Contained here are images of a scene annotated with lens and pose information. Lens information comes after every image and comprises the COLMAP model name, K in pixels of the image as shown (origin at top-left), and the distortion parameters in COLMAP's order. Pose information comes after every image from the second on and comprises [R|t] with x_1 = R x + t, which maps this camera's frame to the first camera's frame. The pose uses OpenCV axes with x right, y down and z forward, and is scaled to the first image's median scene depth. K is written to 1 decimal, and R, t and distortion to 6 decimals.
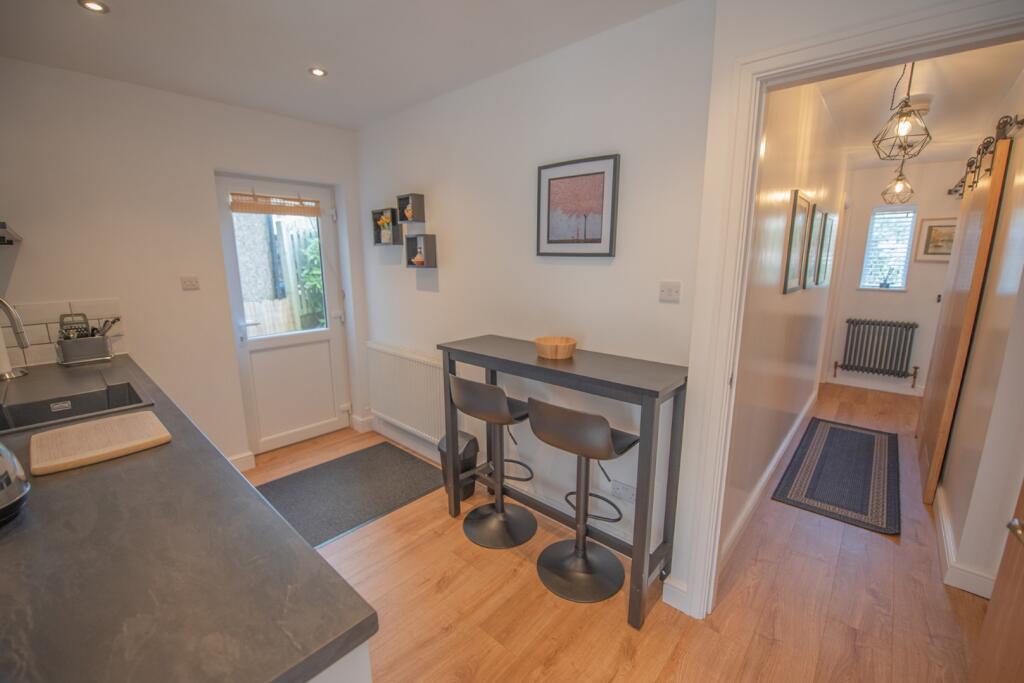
lens RADIAL K [[418.0, 0, 512.0], [0, 418.0, 341.5], [0, 0, 1]] dist [-0.019174, -0.000424]
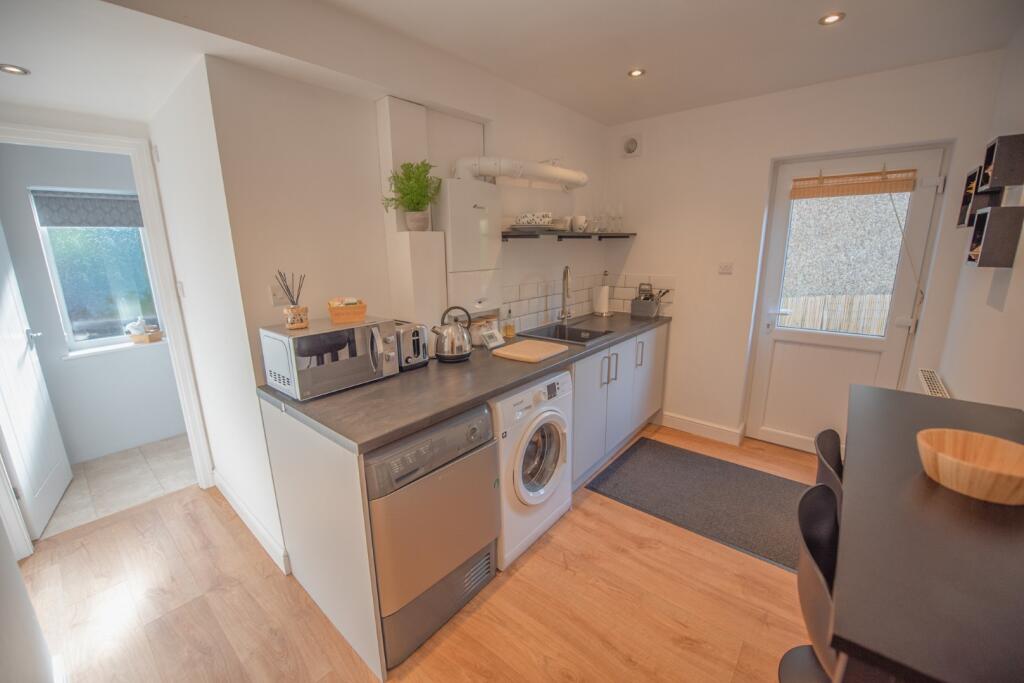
lens RADIAL K [[405.9, 0, 512.0], [0, 405.9, 341.5], [0, 0, 1]] dist [-0.030300, -0.000124]
pose [[0.026537, 0.221757, -0.974741, 0.349290], [-0.179222, 0.960340, 0.213601, -0.077417], [0.983451, 0.169027, 0.065228, 0.376948]]
